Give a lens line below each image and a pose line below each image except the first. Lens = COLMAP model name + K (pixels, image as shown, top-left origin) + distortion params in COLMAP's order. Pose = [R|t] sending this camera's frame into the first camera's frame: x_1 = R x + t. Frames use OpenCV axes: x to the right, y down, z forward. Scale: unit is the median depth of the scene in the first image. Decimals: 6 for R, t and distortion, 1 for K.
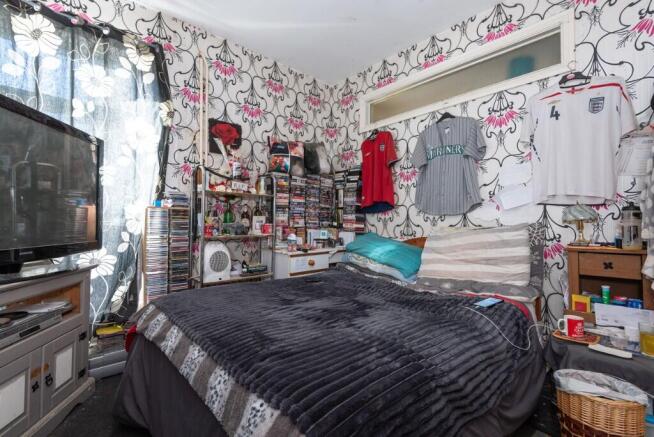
lens RADIAL K [[295.8, 0, 329.6], [0, 295.8, 222.9], [0, 0, 1]] dist [0.026273, -0.011173]
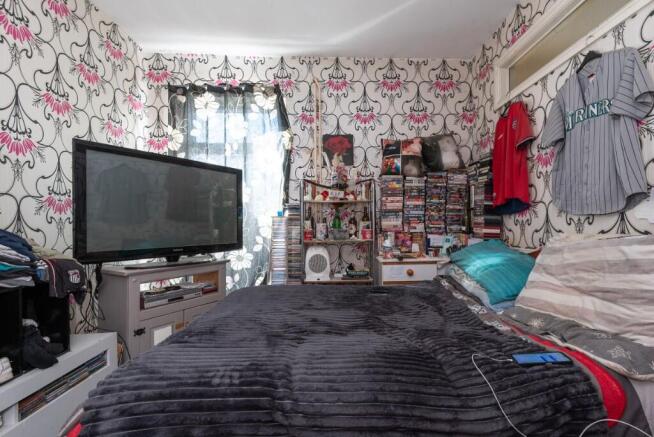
lens RADIAL K [[295.8, 0, 309.3], [0, 295.8, 229.9], [0, 0, 1]] dist [0.026273, -0.011173]
pose [[0.779049, -0.004062, -0.626949, 0.273193], [0.011563, 0.999902, 0.007889, -0.005446], [0.626856, -0.013396, 0.779020, 0.110007]]
